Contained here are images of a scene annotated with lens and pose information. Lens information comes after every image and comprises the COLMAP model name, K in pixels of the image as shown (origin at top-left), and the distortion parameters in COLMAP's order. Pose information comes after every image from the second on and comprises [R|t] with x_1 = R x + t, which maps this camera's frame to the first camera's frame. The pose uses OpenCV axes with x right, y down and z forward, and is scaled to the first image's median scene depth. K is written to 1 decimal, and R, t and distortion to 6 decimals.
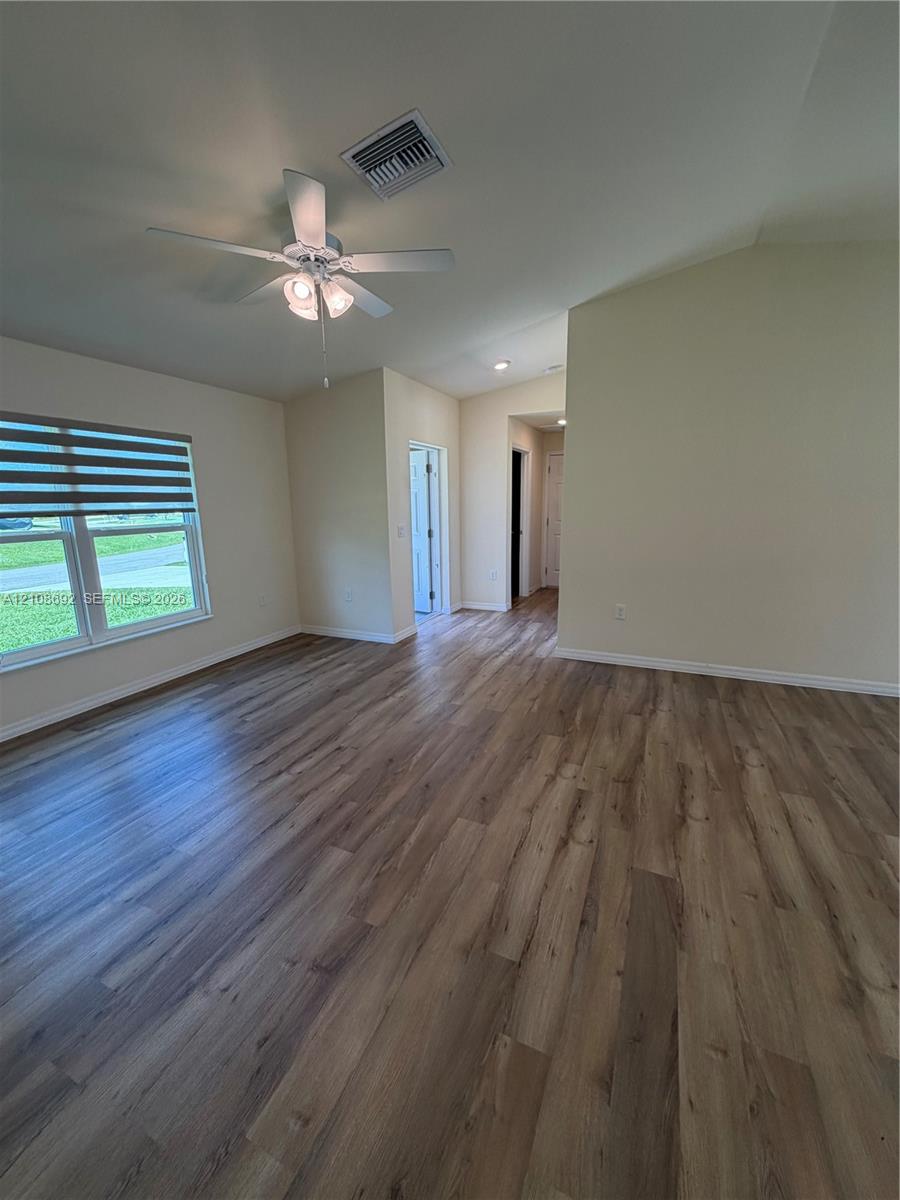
lens RADIAL K [[487.3, 0, 448.1], [0, 487.3, 594.2], [0, 0, 1]] dist [0.002462, 0.000403]
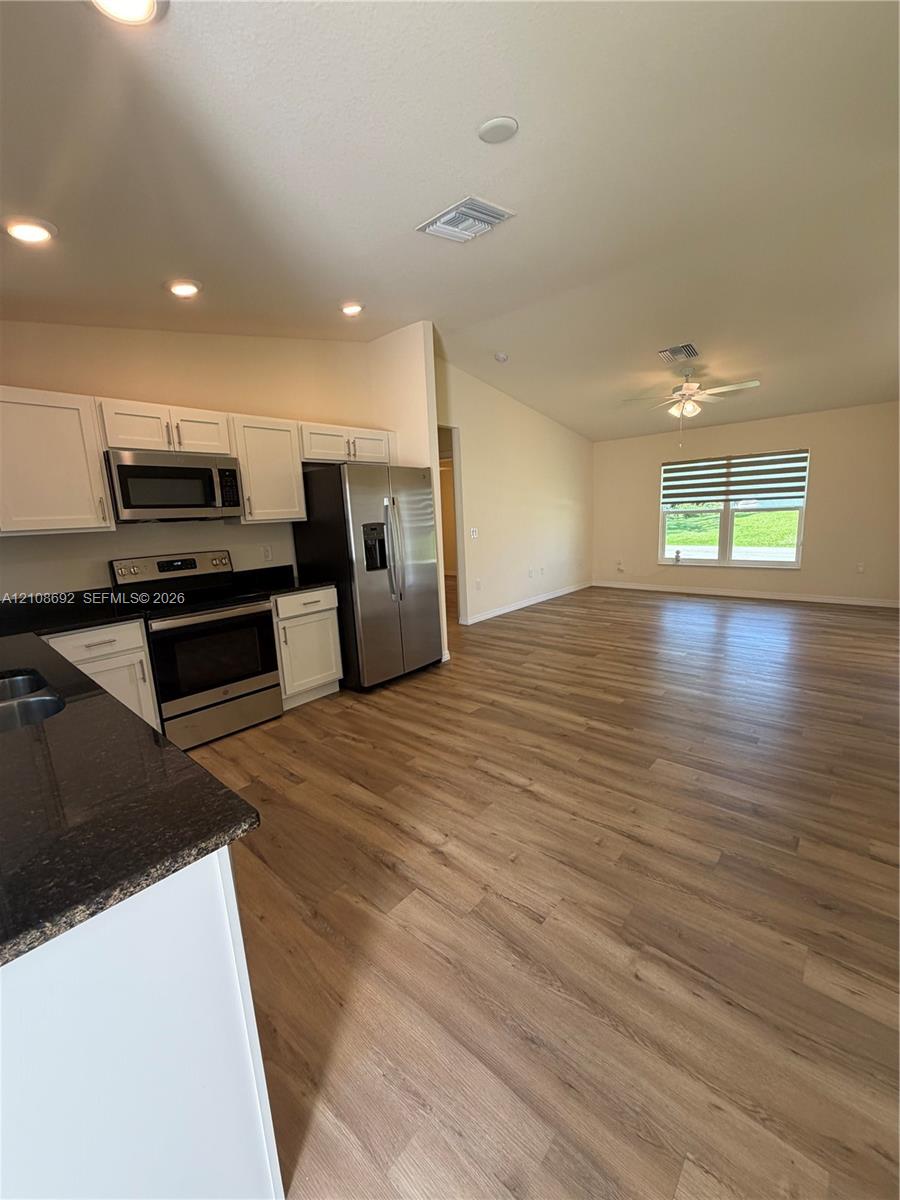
lens RADIAL K [[487.3, 0, 452.8], [0, 487.3, 598.5], [0, 0, 1]] dist [0.002462, 0.000403]
pose [[-0.292559, 0.200932, -0.934899, 2.634714], [-0.127255, 0.960798, 0.246321, -0.203172], [0.947742, 0.191034, -0.255520, 0.798807]]
